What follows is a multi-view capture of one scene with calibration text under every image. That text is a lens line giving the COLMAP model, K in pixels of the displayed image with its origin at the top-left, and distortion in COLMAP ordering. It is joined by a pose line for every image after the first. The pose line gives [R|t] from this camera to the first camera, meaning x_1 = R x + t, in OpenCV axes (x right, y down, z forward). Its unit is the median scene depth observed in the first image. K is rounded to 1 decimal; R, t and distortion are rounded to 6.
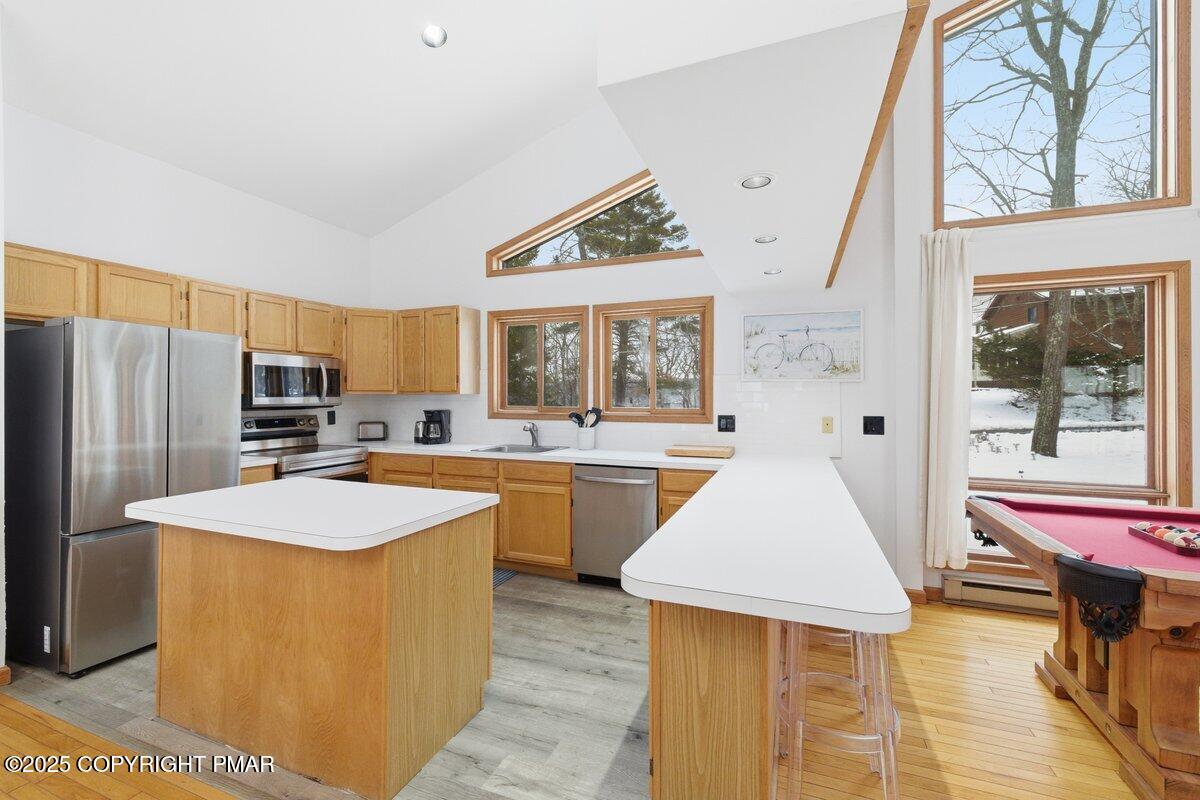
lens RADIAL K [[503.8, 0, 596.9], [0, 503.8, 397.2], [0, 0, 1]] dist [0.001983, 0.000074]
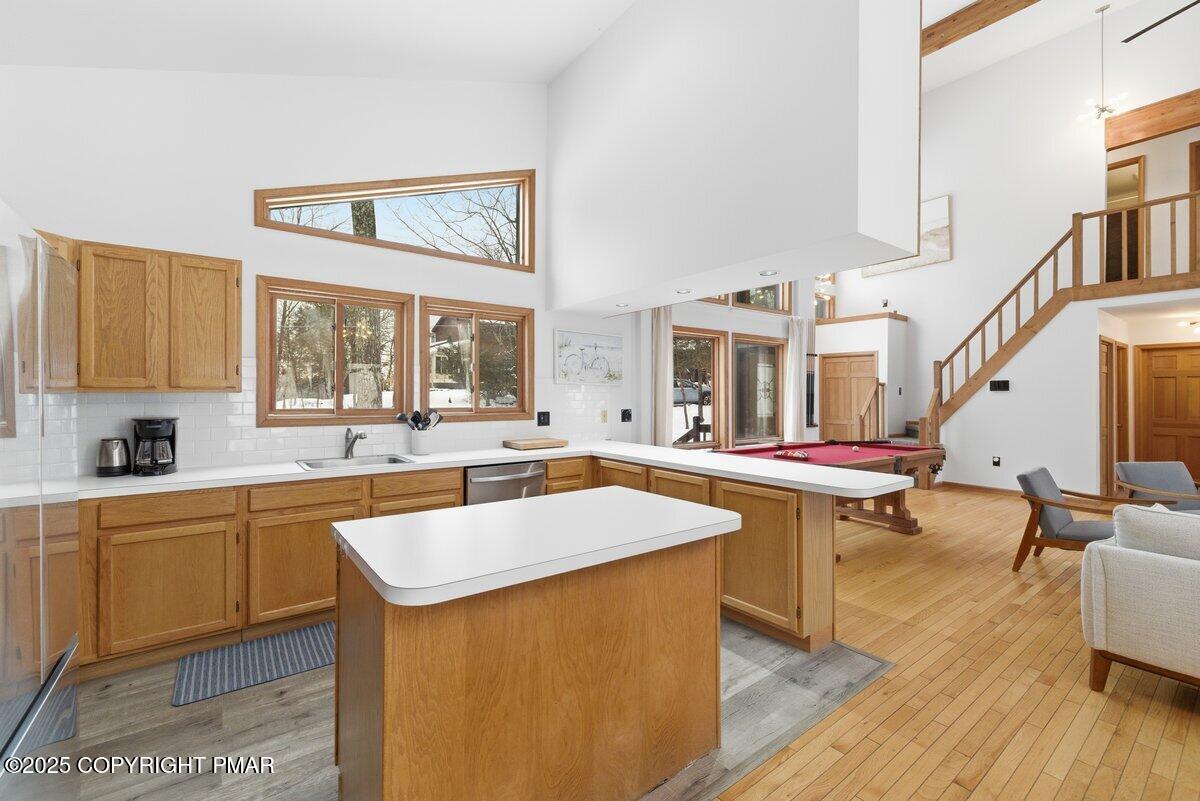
lens RADIAL K [[502.9, 0, 599.3], [0, 502.9, 394.9], [0, 0, 1]] dist [0.001569, -0.000247]
pose [[0.522613, 0.001112, 0.852569, -0.611989], [0.000327, 0.999999, -0.001504, -0.001898], [-0.852570, 0.001065, 0.522612, 0.244293]]
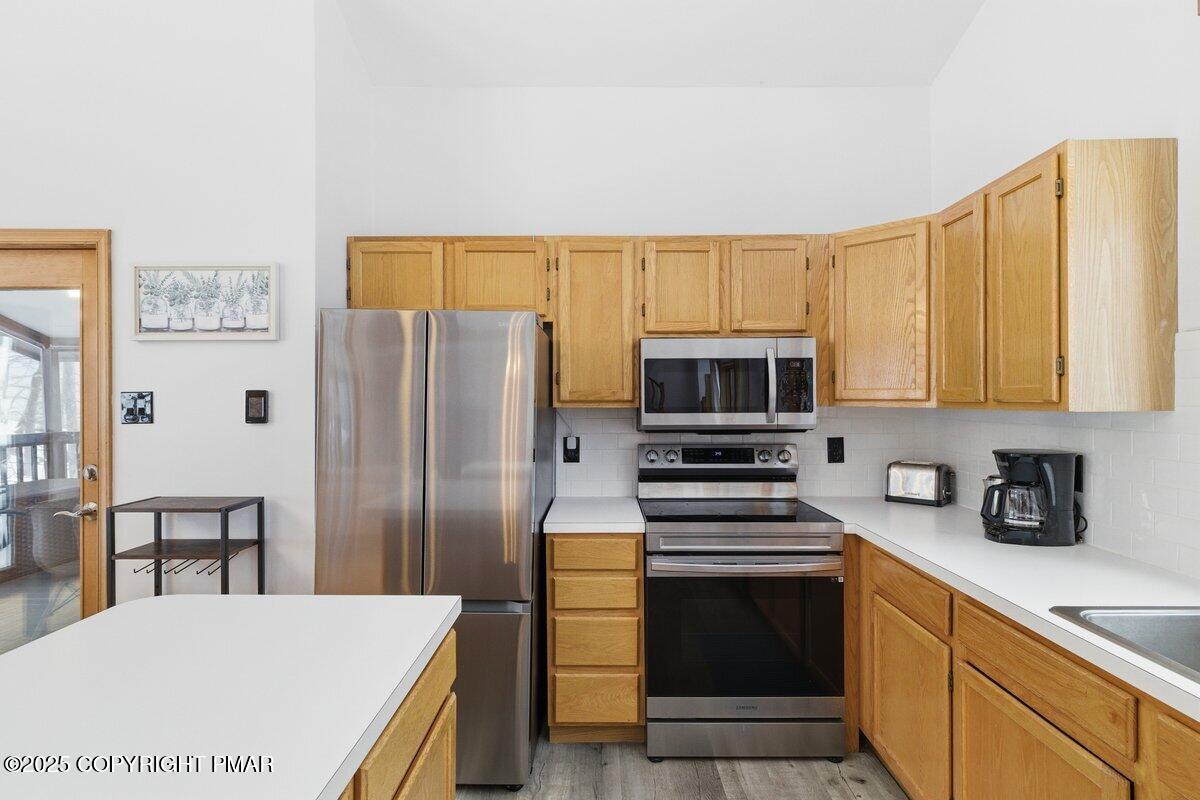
lens RADIAL K [[616.1, 0, 600.0], [0, 616.1, 400.0], [0, 0, 1]] dist [0.002387, 0.000402]
pose [[0.370225, 0.003770, -0.928935, -0.013958], [-0.001150, 0.999993, 0.003600, -0.015531], [0.928941, -0.000265, 0.370226, 0.582686]]
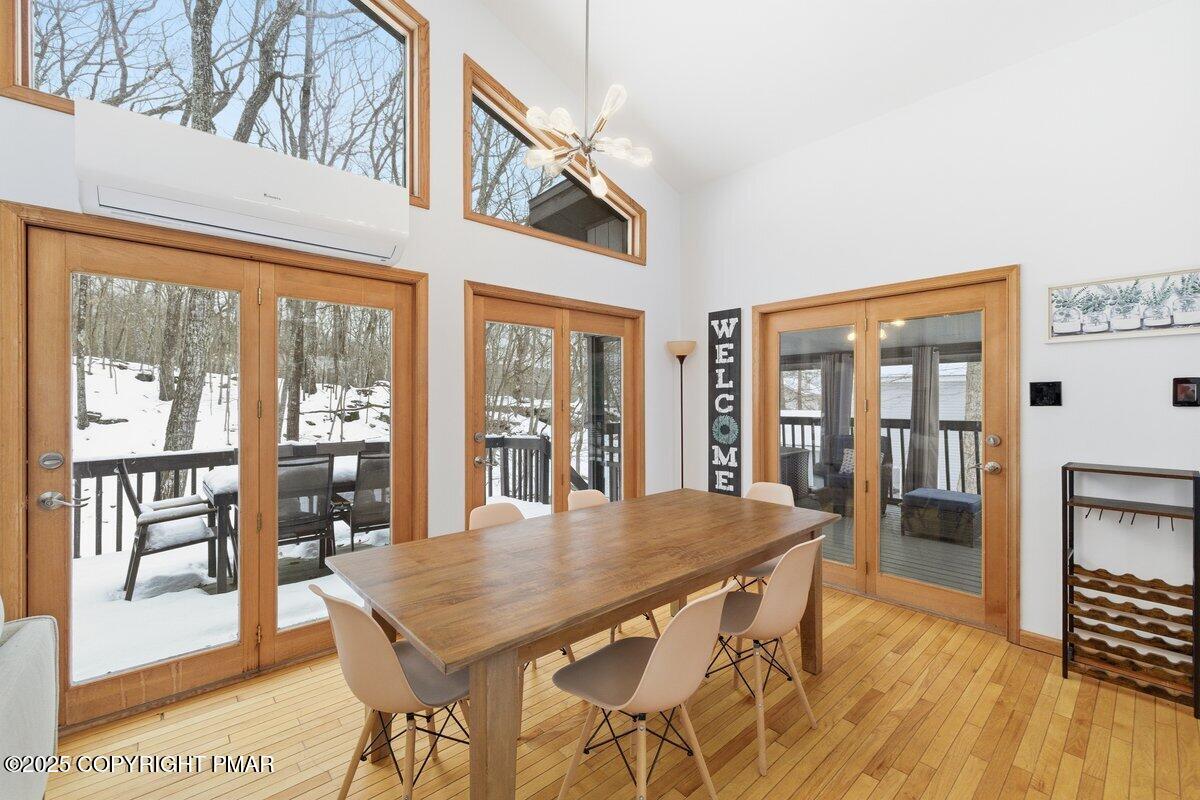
lens RADIAL K [[497.4, 0, 598.4], [0, 497.4, 400.1], [0, 0, 1]] dist [0.003324, -0.000575]
pose [[-0.445908, 0.002767, -0.895075, 0.091749], [-0.000215, 0.999995, 0.003198, 0.000036], [0.895079, 0.001619, -0.445905, 0.175032]]
